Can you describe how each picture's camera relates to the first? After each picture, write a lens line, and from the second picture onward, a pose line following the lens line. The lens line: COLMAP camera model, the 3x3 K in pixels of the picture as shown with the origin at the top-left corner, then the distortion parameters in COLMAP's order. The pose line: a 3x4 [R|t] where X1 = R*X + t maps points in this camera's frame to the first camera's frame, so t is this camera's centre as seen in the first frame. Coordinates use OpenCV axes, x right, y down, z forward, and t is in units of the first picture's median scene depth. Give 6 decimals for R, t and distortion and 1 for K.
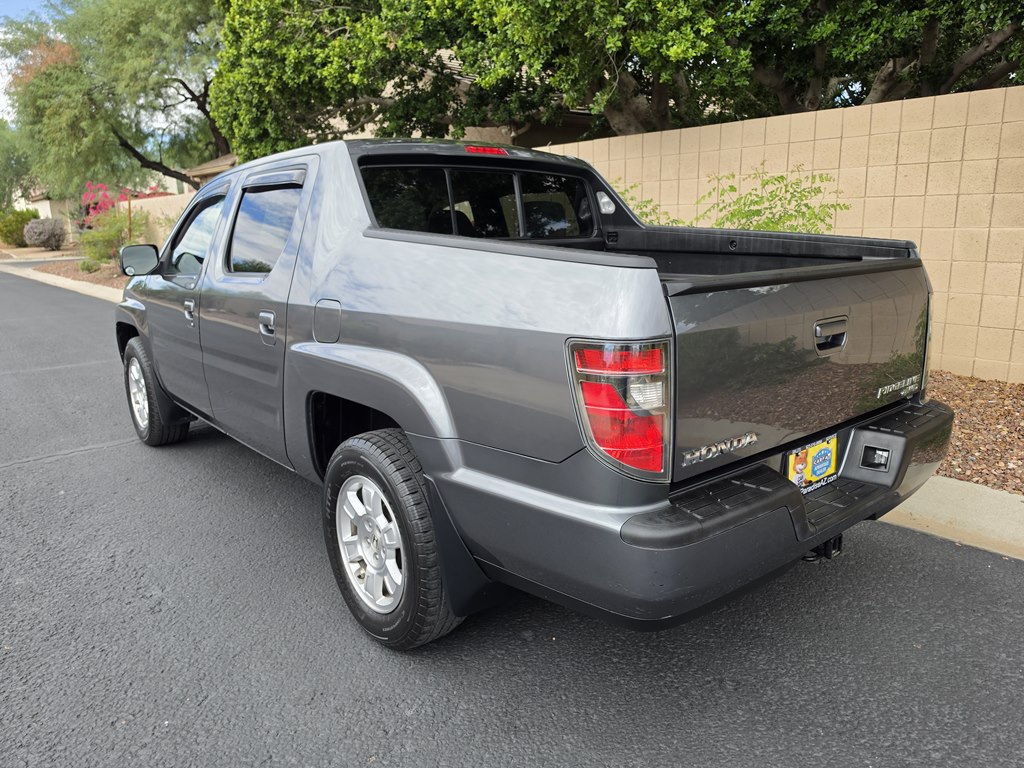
lens RADIAL K [[712.9, 0, 512.0], [0, 712.9, 384.0], [0, 0, 1]] dist [0.033832, -0.034455]
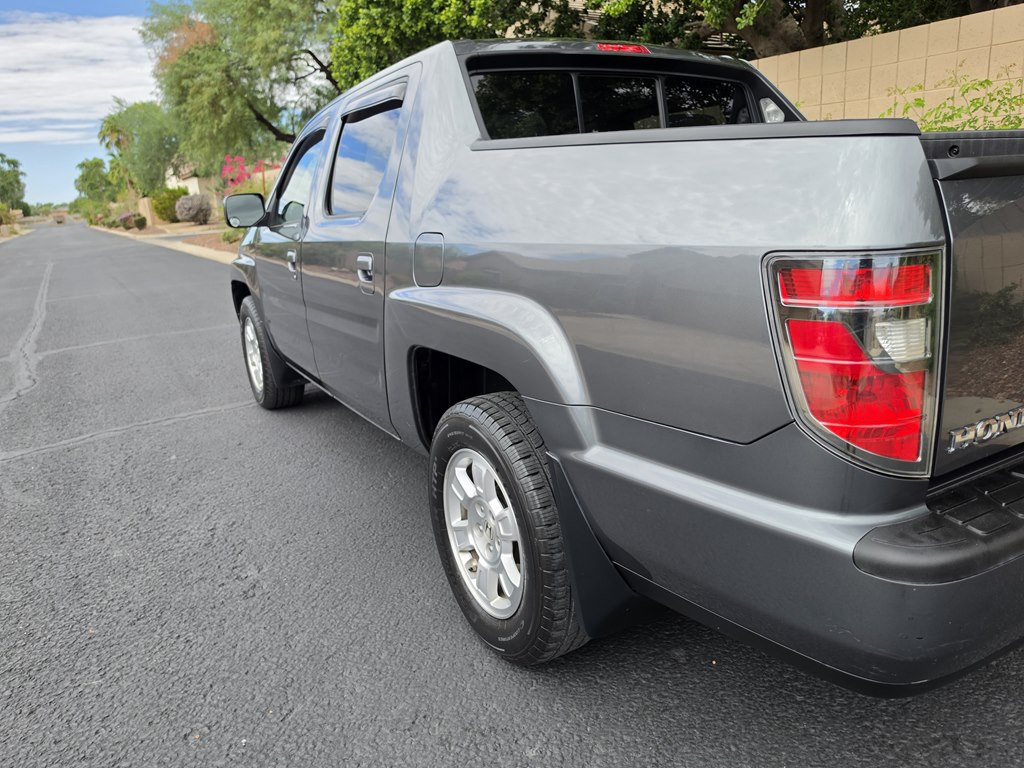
lens RADIAL K [[718.9, 0, 513.5], [0, 718.9, 372.4], [0, 0, 1]] dist [0.047722, -0.054131]
pose [[0.985754, 0.000162, -0.168194, -0.013680], [0.005370, 0.999459, 0.032435, 0.007725], [0.168108, -0.032876, 0.985220, 0.110323]]
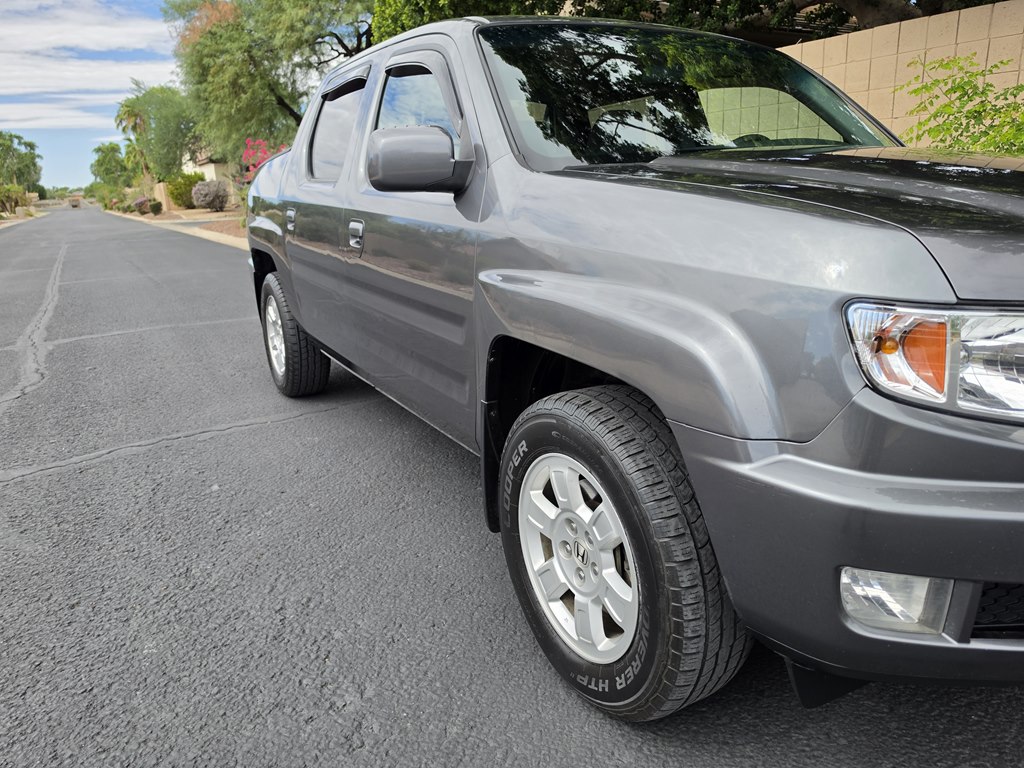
lens RADIAL K [[713.6, 0, 512.0], [0, 713.6, 384.0], [0, 0, 1]] dist [0.047275, -0.057582]
pose [[0.983498, 0.035331, -0.177438, -0.170824], [-0.026408, 0.998277, 0.052403, -0.003358], [0.178983, -0.046852, 0.982736, 0.287063]]
